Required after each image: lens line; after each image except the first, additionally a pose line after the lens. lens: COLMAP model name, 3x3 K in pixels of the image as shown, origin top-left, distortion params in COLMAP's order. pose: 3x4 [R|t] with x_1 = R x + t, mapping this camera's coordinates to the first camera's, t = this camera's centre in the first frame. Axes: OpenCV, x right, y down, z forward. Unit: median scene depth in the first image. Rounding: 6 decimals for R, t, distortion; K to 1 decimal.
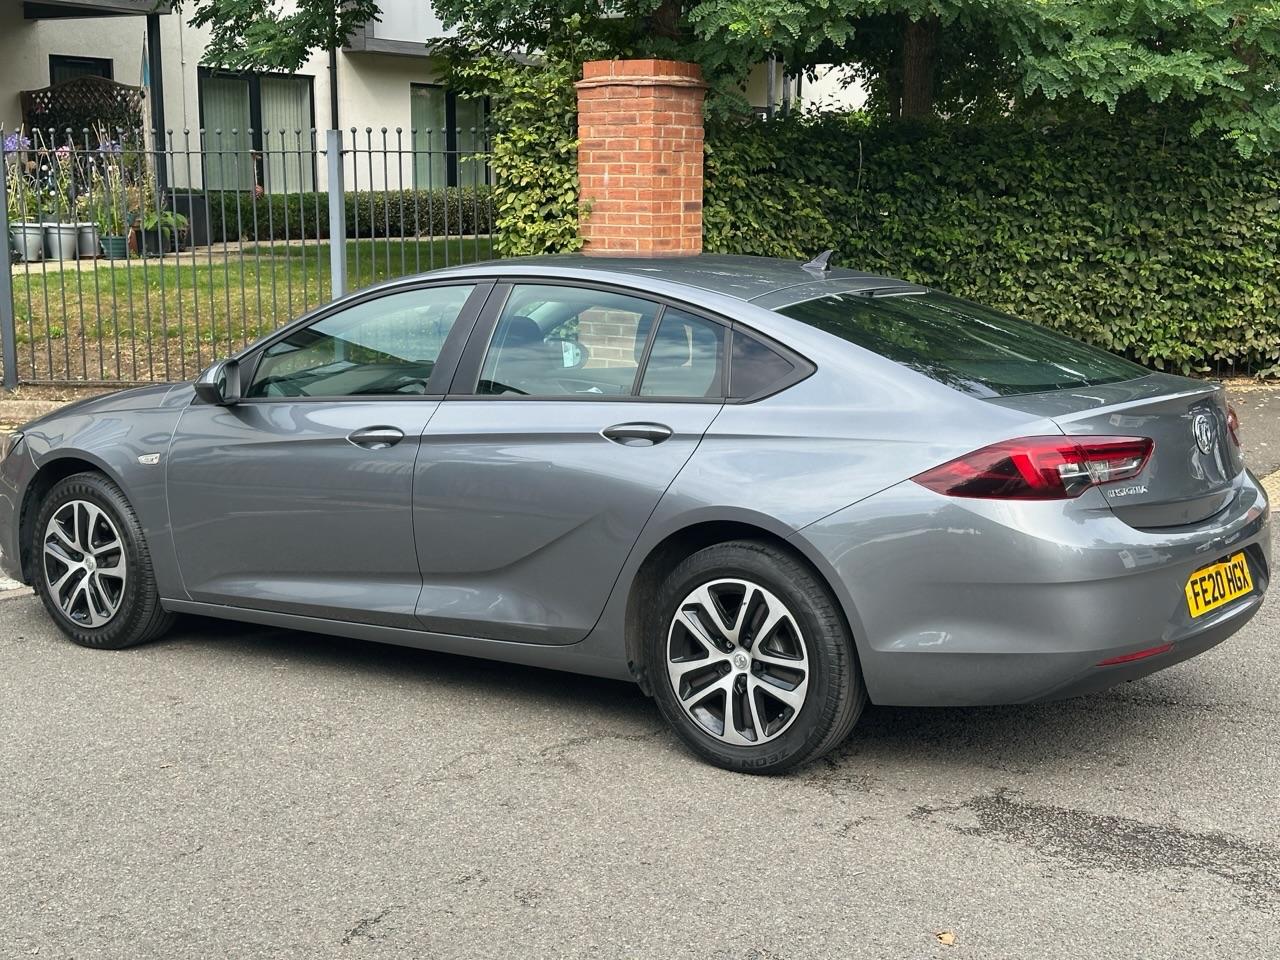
lens RADIAL K [[1784.7, 0, 650.2], [0, 1784.7, 467.8], [0, 0, 1]] dist [0.126683, 0.000000]
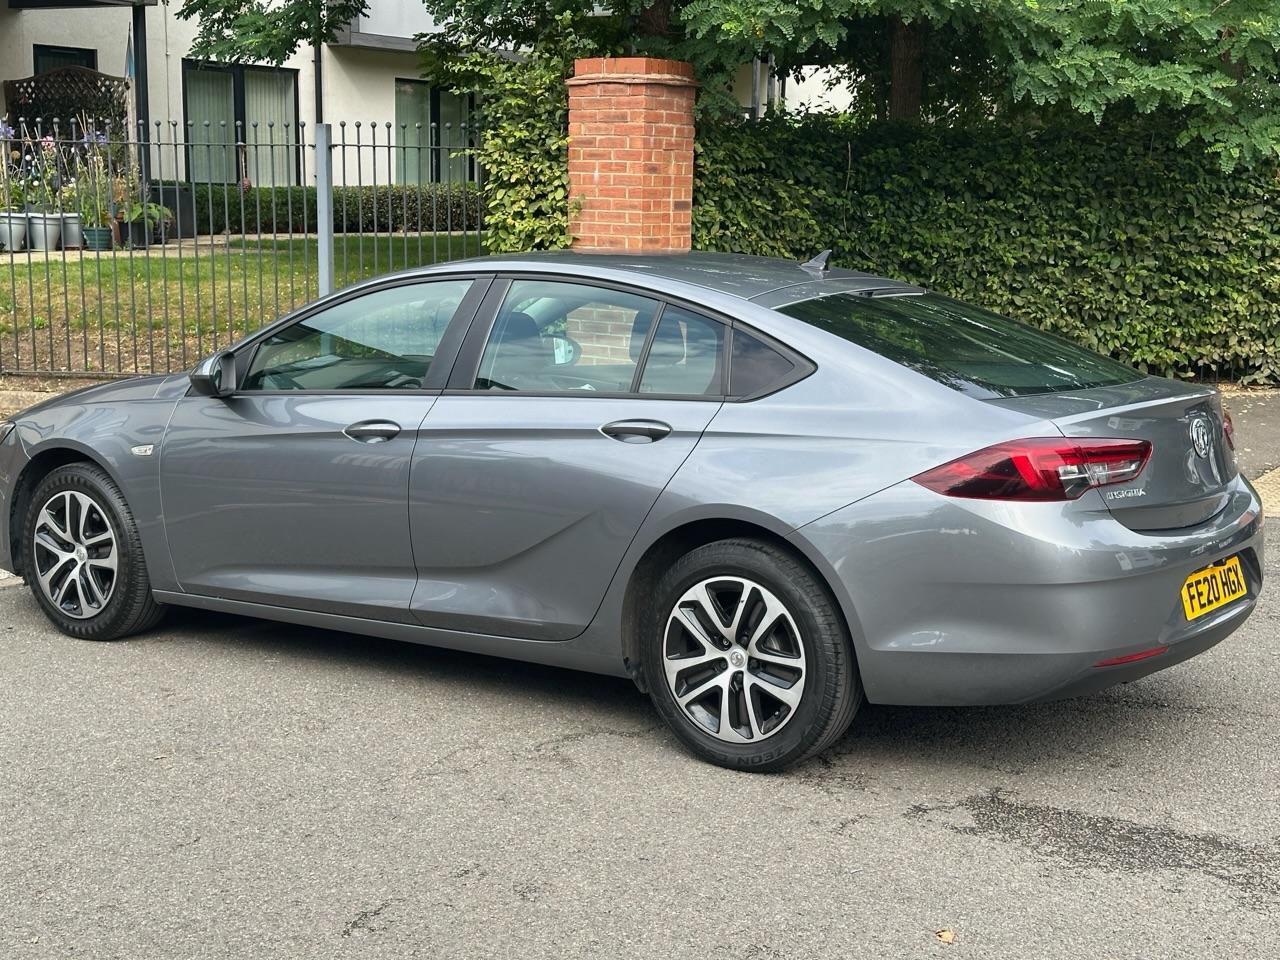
lens RADIAL K [[1784.7, 0, 645.0], [0, 1784.7, 470.3], [0, 0, 1]] dist [0.126683, 0.000000]
pose [[0.999870, 0.012243, 0.010484, -0.005843], [-0.012261, 0.999924, 0.001621, 0.000695], [-0.010463, -0.001749, 0.999944, -0.000478]]
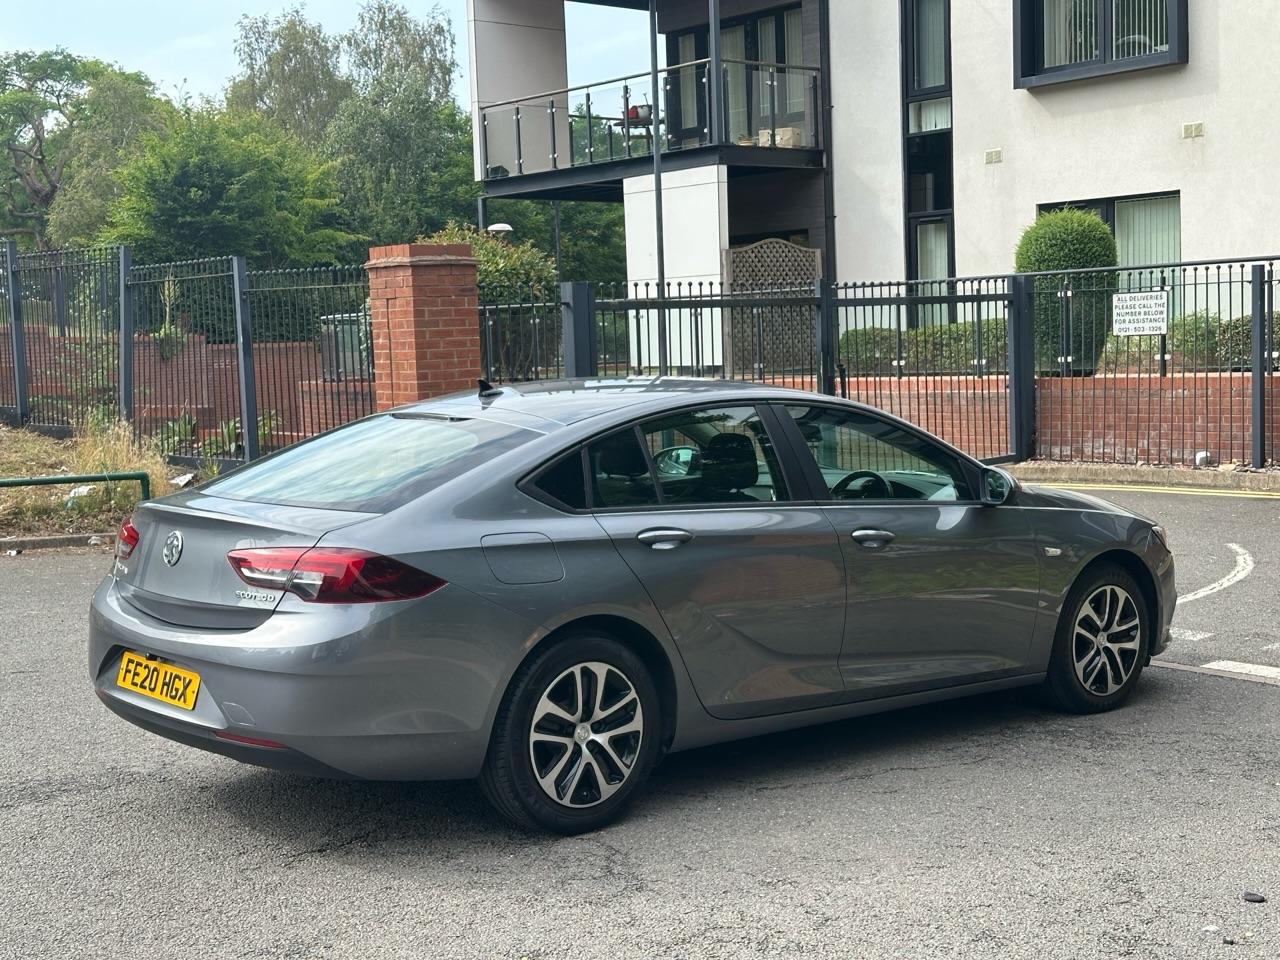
lens RADIAL K [[1784.7, 0, 648.0], [0, 1784.7, 474.4], [0, 0, 1]] dist [0.126683, 0.000000]
pose [[-0.242189, 0.084187, -0.966570, 0.612708], [-0.114046, 0.986852, 0.114530, -0.105869], [0.963503, 0.137971, -0.229403, 0.710623]]
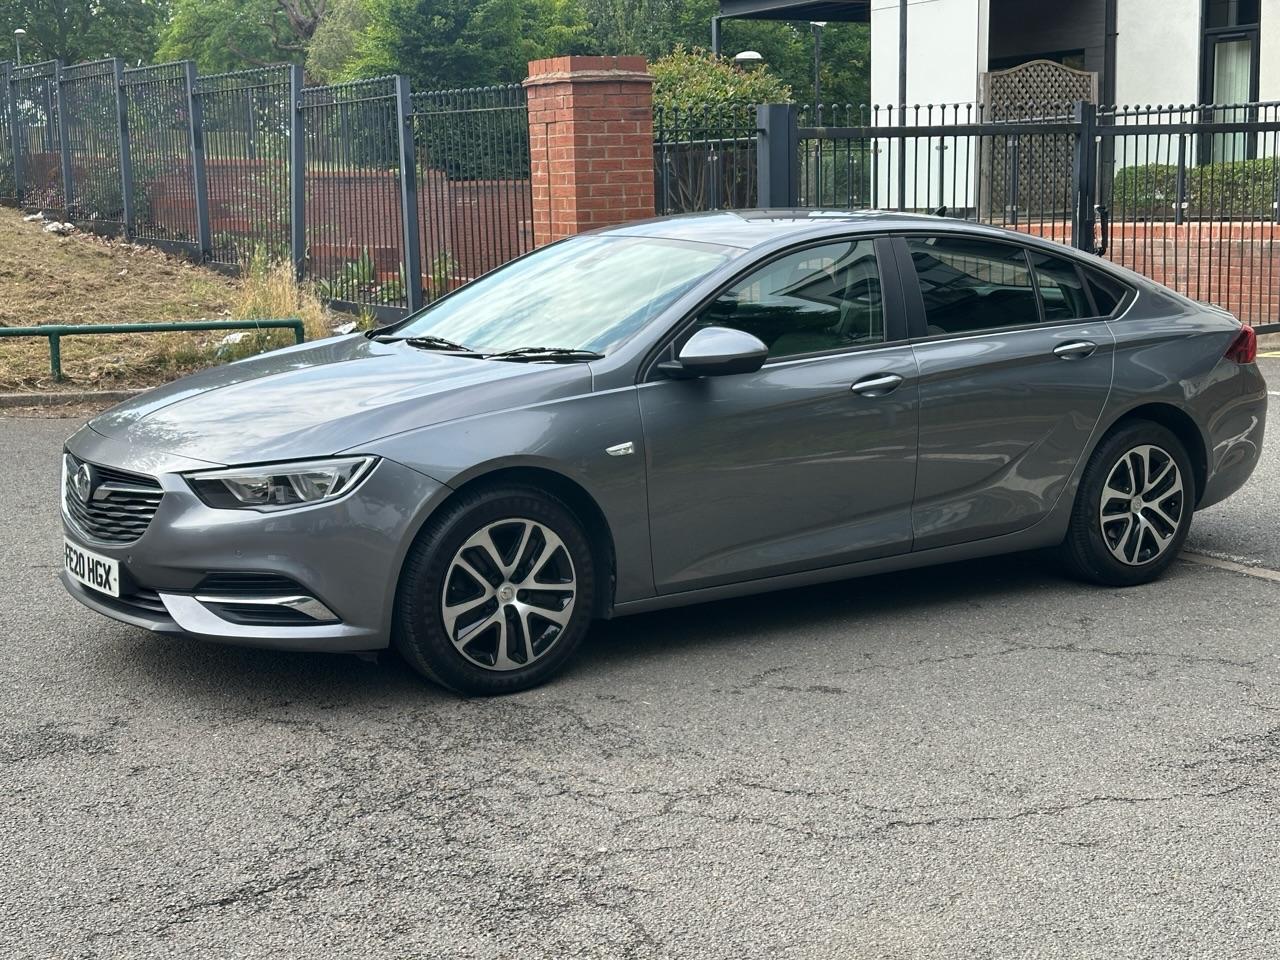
lens RADIAL K [[1784.7, 0, 629.3], [0, 1784.7, 491.9], [0, 0, 1]] dist [0.126683, 0.000000]
pose [[-0.394300, 0.164919, -0.904063, 0.427026], [-0.117052, 0.966740, 0.227404, -0.099432], [0.911497, 0.195487, -0.361882, 0.703920]]
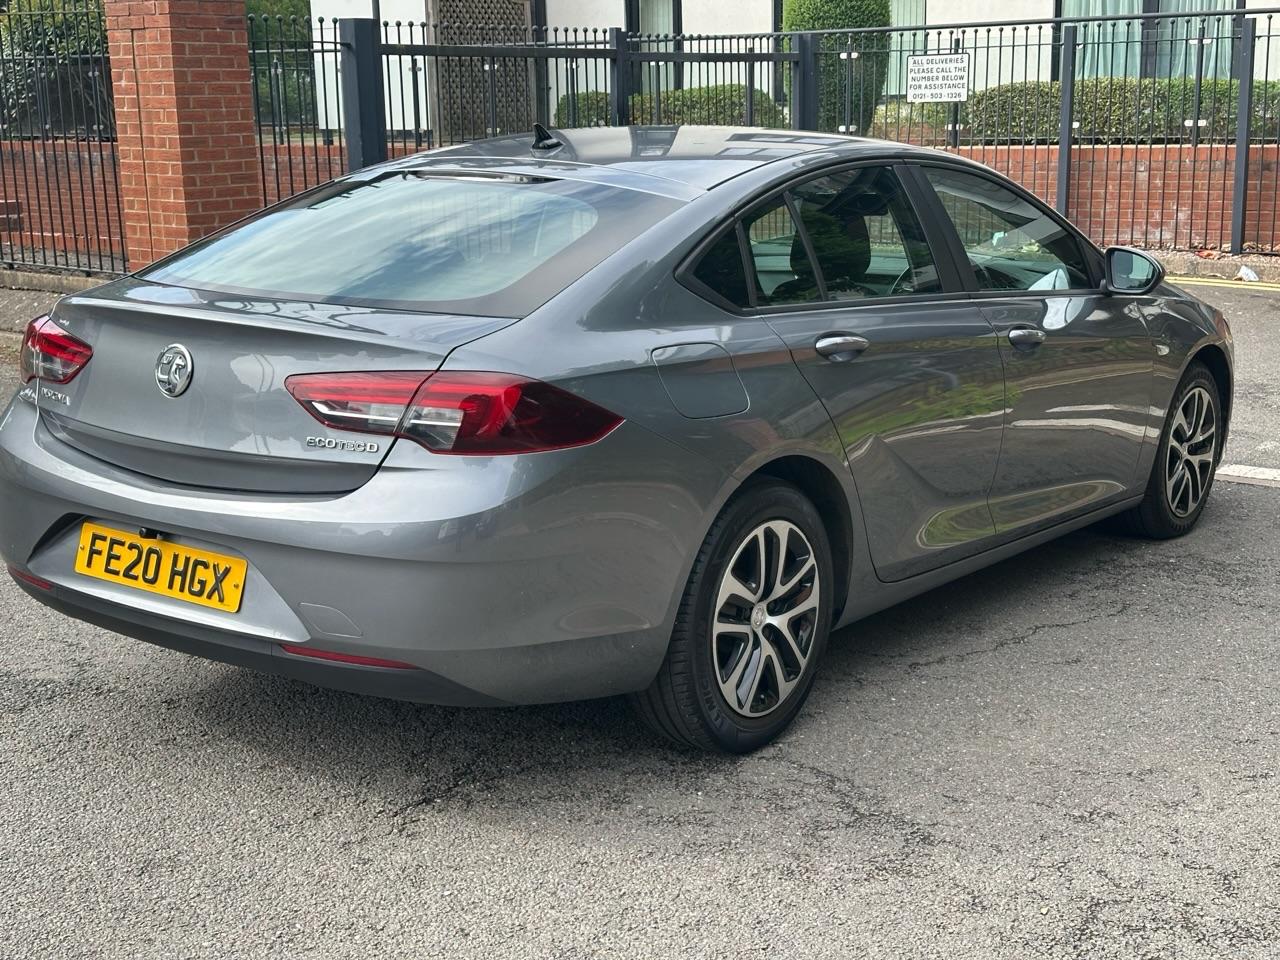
lens RADIAL K [[1784.7, 0, 660.8], [0, 1784.7, 483.0], [0, 0, 1]] dist [0.126683, 0.000000]
pose [[-0.011461, 0.211090, -0.977399, 0.484543], [-0.138521, 0.967704, 0.210620, -0.073977], [0.990293, 0.137804, 0.018150, 0.549649]]
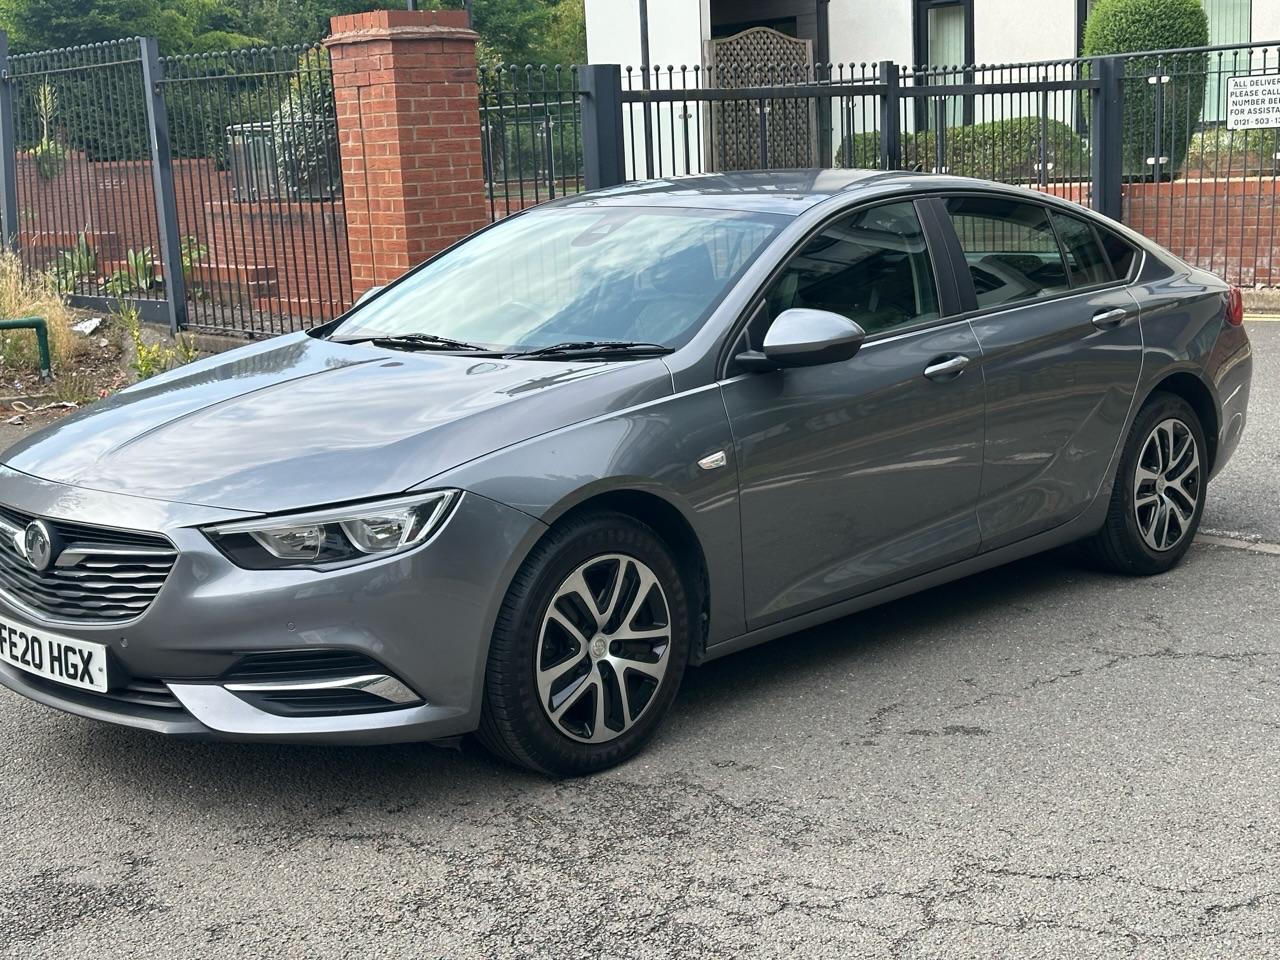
lens RADIAL K [[1784.7, 0, 632.7], [0, 1784.7, 481.3], [0, 0, 1]] dist [0.126683, 0.000000]
pose [[-0.192133, 0.187796, -0.963233, 0.375942], [-0.104826, 0.971977, 0.210410, -0.077232], [0.975754, 0.141398, -0.167063, 0.568703]]
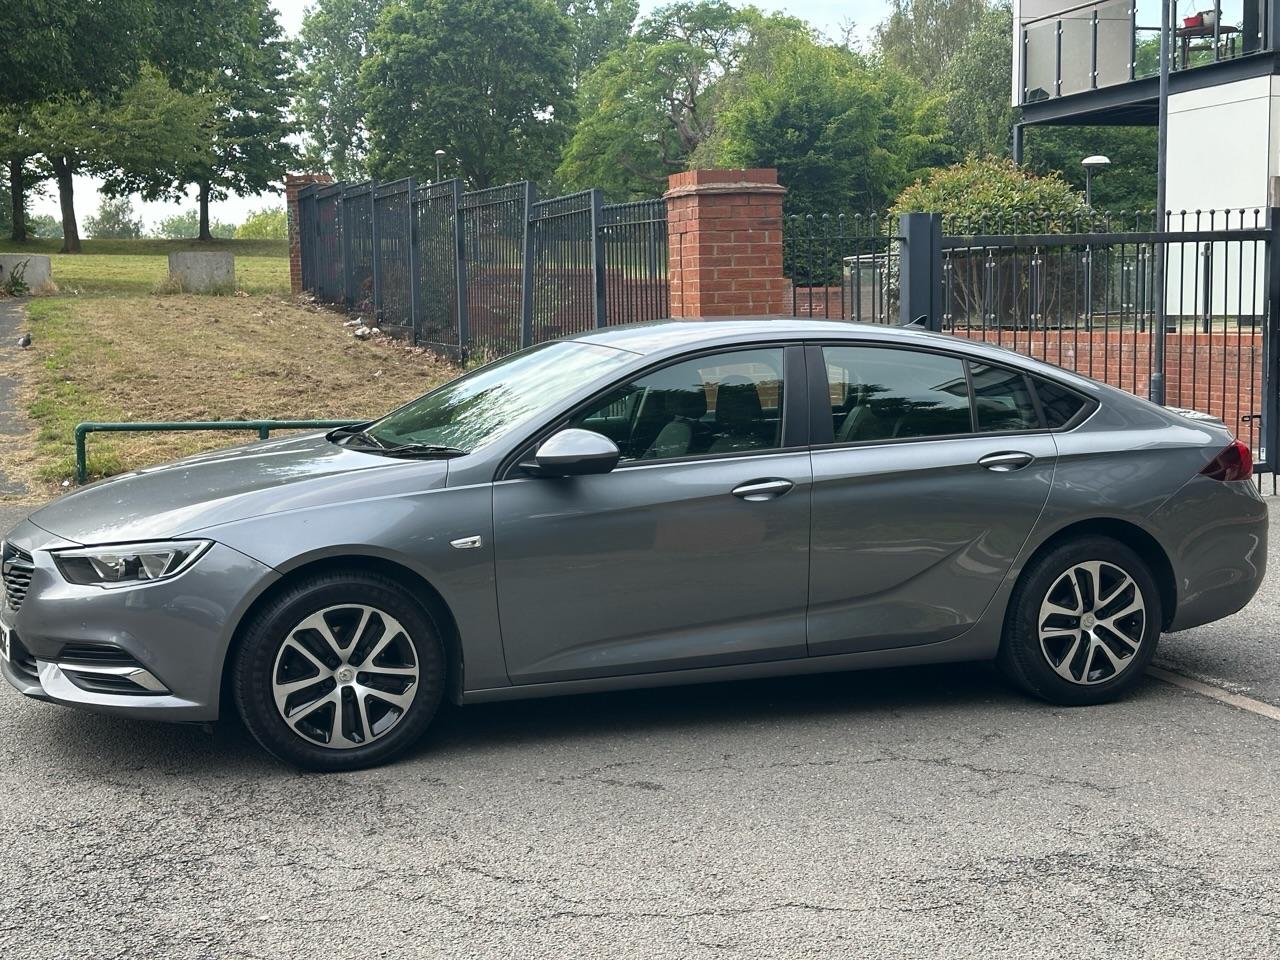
lens RADIAL K [[1784.7, 0, 646.9], [0, 1784.7, 488.2], [0, 0, 1]] dist [0.126683, 0.000000]
pose [[-0.587228, 0.096987, -0.803590, 0.362384], [-0.104045, 0.975515, 0.193768, -0.119924], [0.802707, 0.197395, -0.562758, 0.854483]]
